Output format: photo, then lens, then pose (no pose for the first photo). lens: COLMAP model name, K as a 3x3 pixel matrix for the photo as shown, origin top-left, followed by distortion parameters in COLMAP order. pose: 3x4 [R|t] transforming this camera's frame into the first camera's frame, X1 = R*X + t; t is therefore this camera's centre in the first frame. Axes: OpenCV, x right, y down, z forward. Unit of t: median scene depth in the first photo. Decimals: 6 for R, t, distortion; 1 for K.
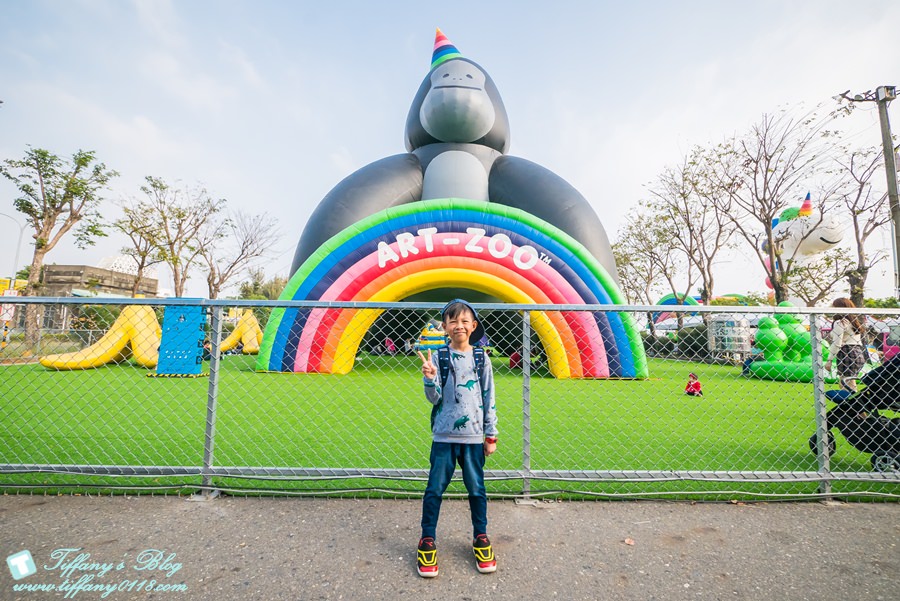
lens RADIAL K [[372.3, 0, 451.2], [0, 372.3, 301.1], [0, 0, 1]] dist [-0.007725, 0.001451]
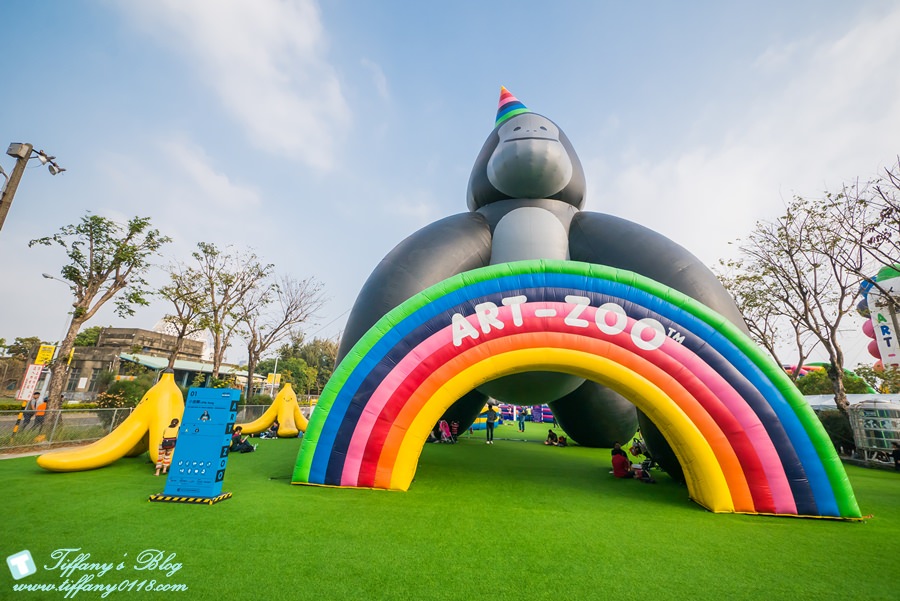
lens RADIAL K [[372.3, 0, 449.2], [0, 372.3, 300.4], [0, 0, 1]] dist [-0.007725, 0.001451]
pose [[0.995720, -0.003768, -0.092345, -0.094353], [-0.011380, 0.986568, -0.162957, -0.041794], [0.091719, 0.163311, 0.982302, 0.156441]]
